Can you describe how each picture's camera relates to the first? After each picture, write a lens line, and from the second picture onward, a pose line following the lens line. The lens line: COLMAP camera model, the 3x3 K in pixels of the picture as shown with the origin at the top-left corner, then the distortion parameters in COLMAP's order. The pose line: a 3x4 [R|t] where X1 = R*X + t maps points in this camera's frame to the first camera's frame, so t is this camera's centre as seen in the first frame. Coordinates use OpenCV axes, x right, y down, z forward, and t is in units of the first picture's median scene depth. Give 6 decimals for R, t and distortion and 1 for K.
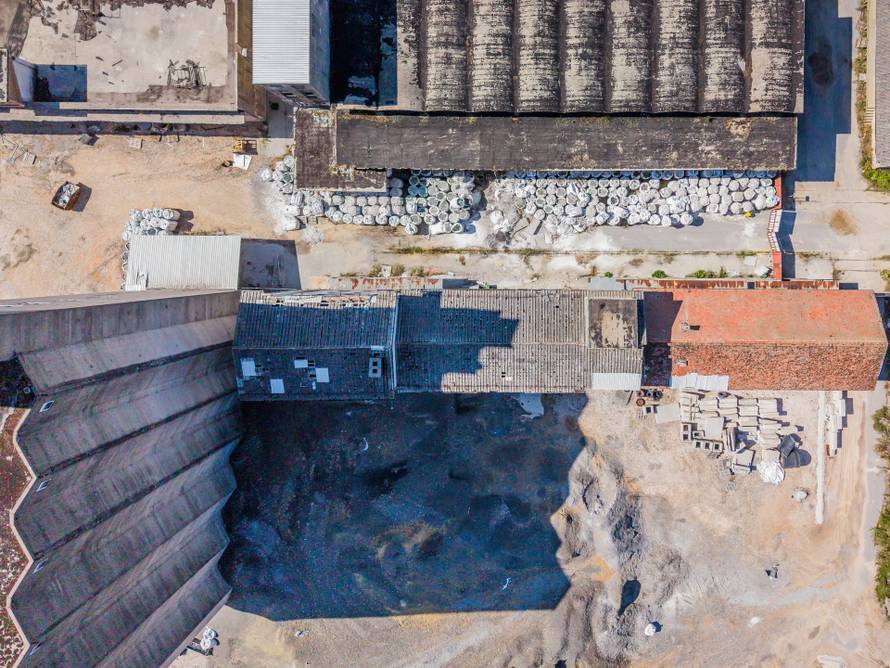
lens RADIAL K [[766.0, 0, 519.3], [0, 766.0, 285.6], [0, 0, 1]] dist [0.057918, -0.020536]
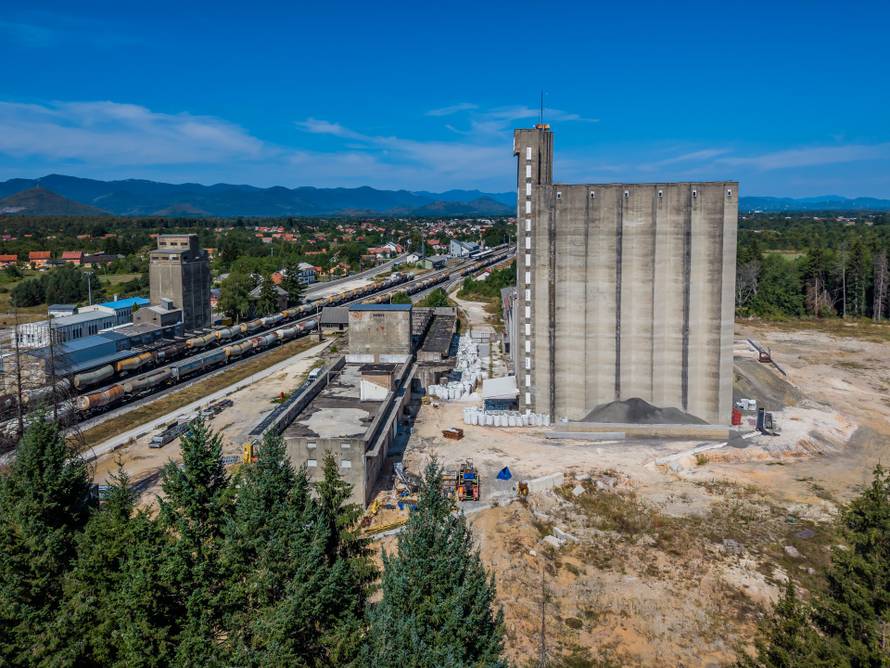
lens RADIAL K [[687.3, 0, 430.9], [0, 687.3, 275.1], [0, 0, 1]] dist [0.097500, -0.106628]
pose [[0.078446, -0.087305, 0.993088, -1.725526], [0.996121, -0.032968, -0.081584, -0.045762], [0.039863, 0.995636, 0.084380, 0.630368]]
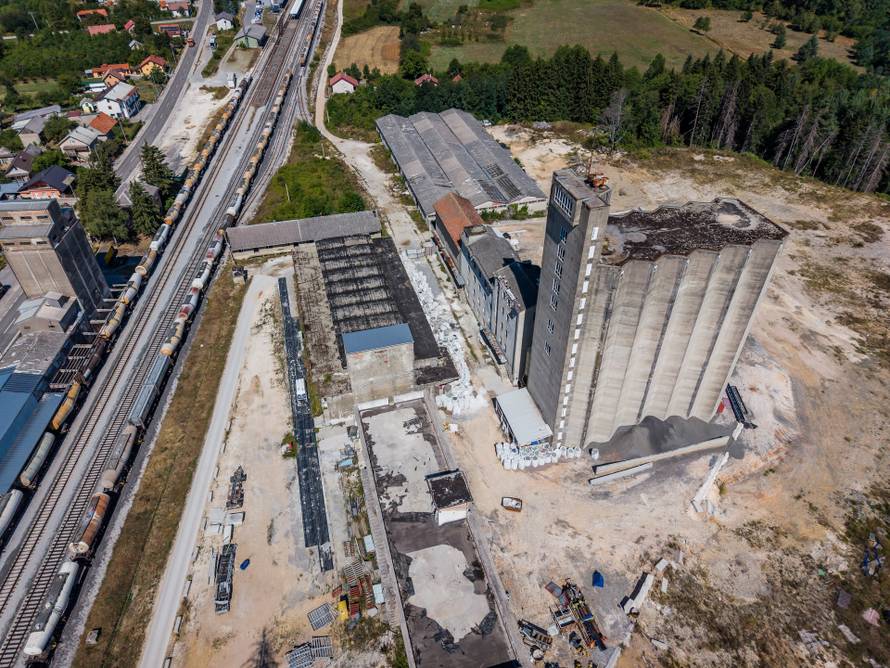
lens RADIAL K [[585.2, 0, 444.0], [0, 585.2, 330.3], [0, 0, 1]] dist [0.051546, -0.015019]
pose [[-0.274005, -0.592935, 0.757199, -1.157277], [0.960964, -0.200179, 0.190989, -0.372099], [0.038331, 0.779973, 0.624639, 0.088274]]
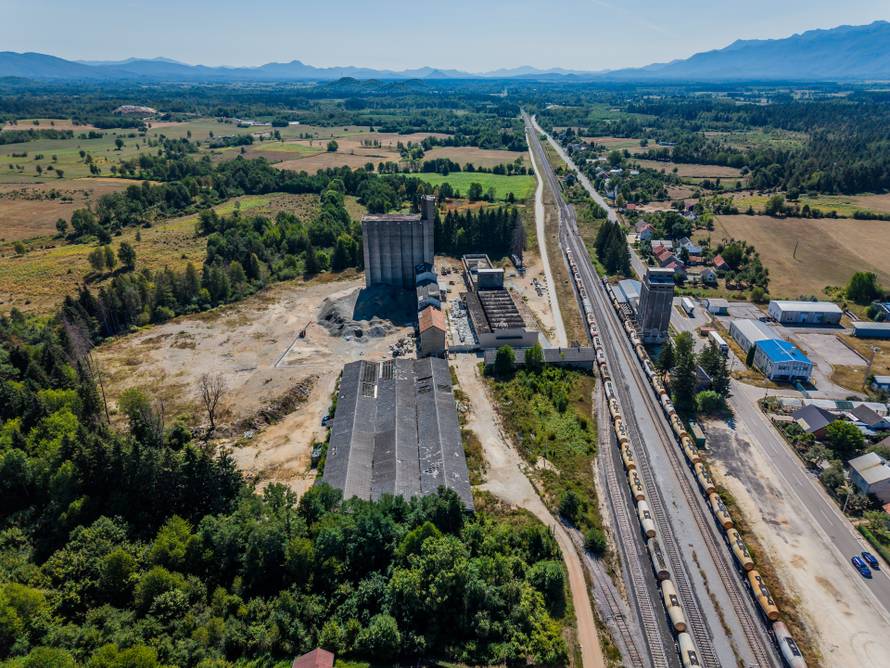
lens RADIAL K [[578.7, 0, 444.9], [0, 578.7, 325.2], [0, 0, 1]] dist [0.160804, -0.311624]
pose [[0.082134, 0.393623, -0.915595, 2.644573], [-0.996074, 0.001968, -0.088507, 0.230783], [-0.033037, 0.919270, 0.392239, -0.104461]]
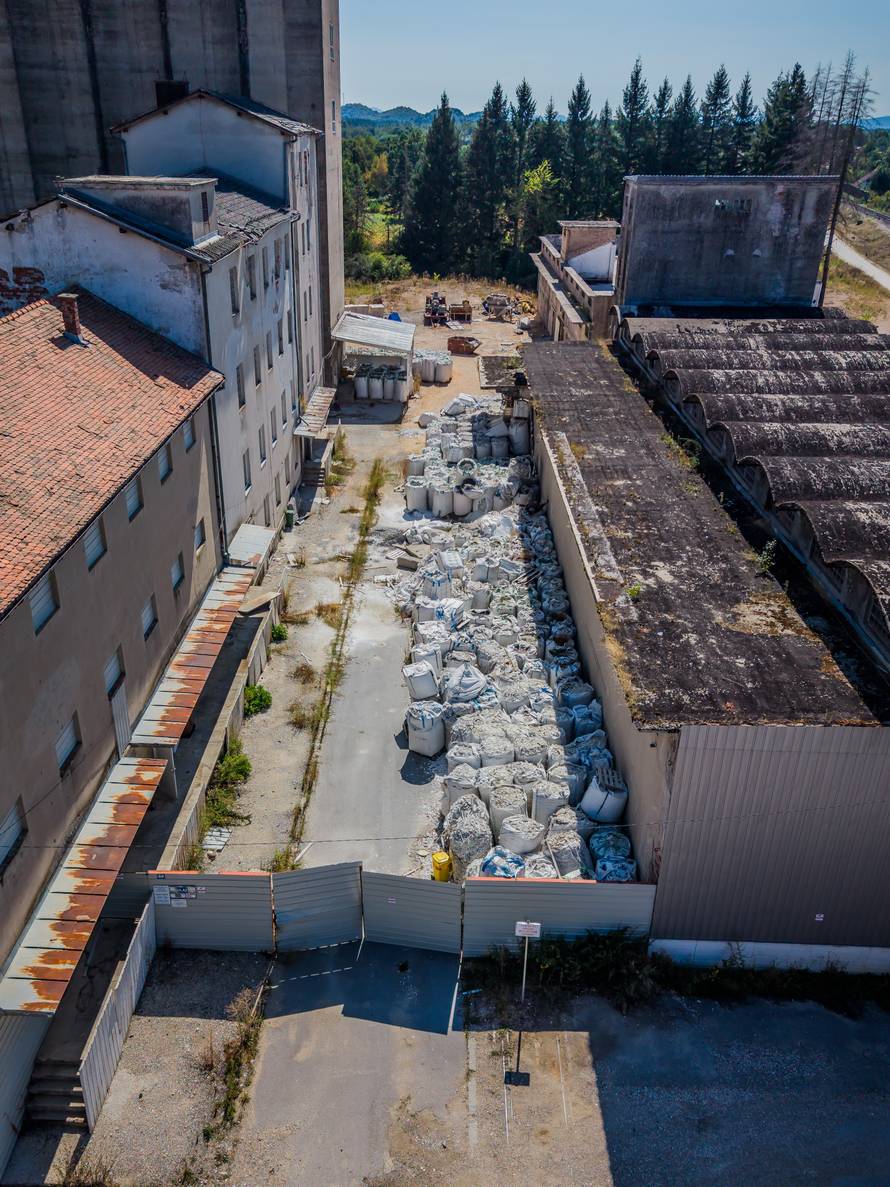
lens RADIAL K [[1026.0, 0, 406.6], [0, 1026.0, 669.9], [0, 0, 1]] dist [0.066957, 0.004356]
pose [[-0.032155, 0.470129, -0.882012, 0.562905], [-0.998604, -0.052118, 0.008626, -0.080867], [-0.041913, 0.881058, 0.471148, 0.791222]]
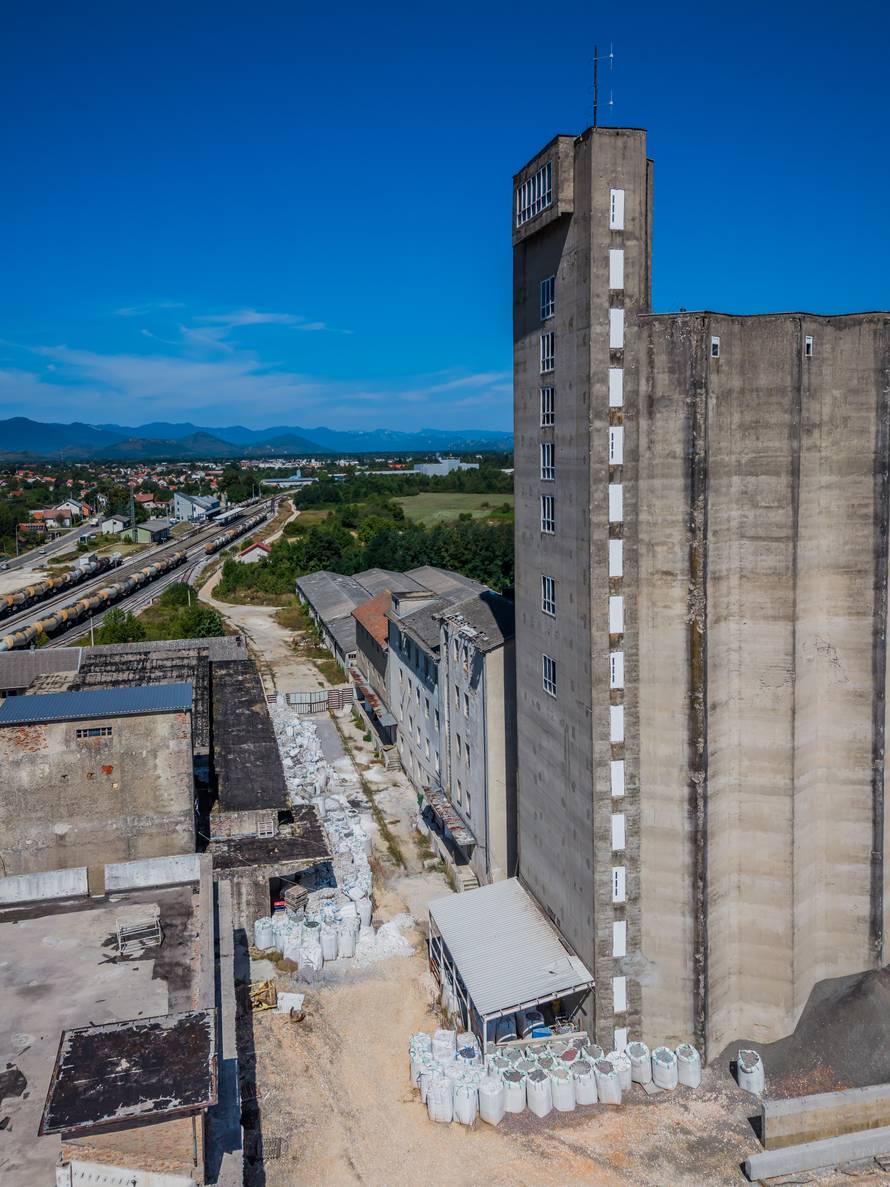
lens RADIAL K [[930.5, 0, 416.0], [0, 930.5, 529.5], [0, 0, 1]] dist [0.046884, -0.031947]
pose [[-0.222724, -0.075762, 0.971933, -0.959247], [0.973503, -0.070281, 0.217606, -0.193186], [0.051822, 0.994646, 0.089407, 0.646747]]
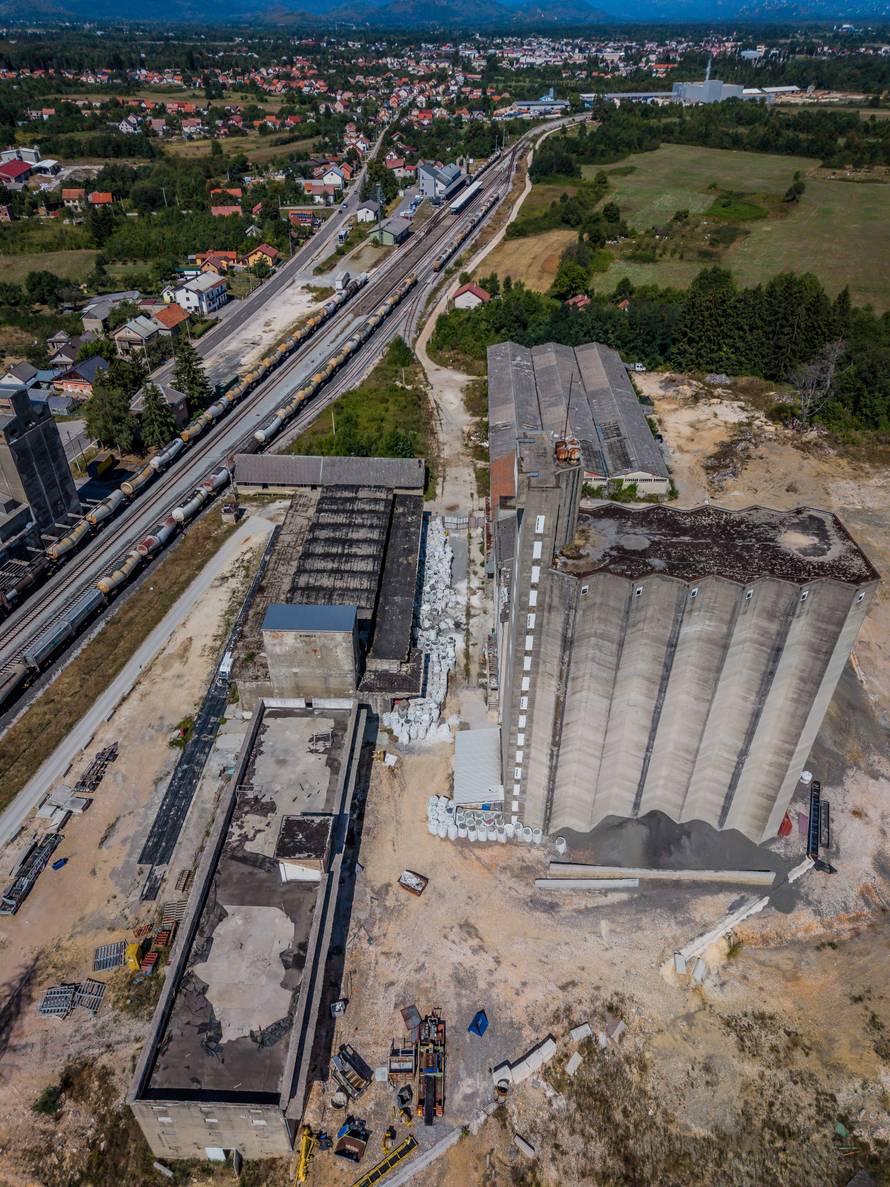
lens RADIAL K [[780.4, 0, 440.9], [0, 780.4, 591.5], [0, 0, 1]] dist [0.051546, -0.015019]
pose [[0.030751, -0.581221, 0.813164, -1.173659], [0.999150, -0.004471, -0.040980, -0.034772], [0.027454, 0.813733, 0.580590, 0.115088]]
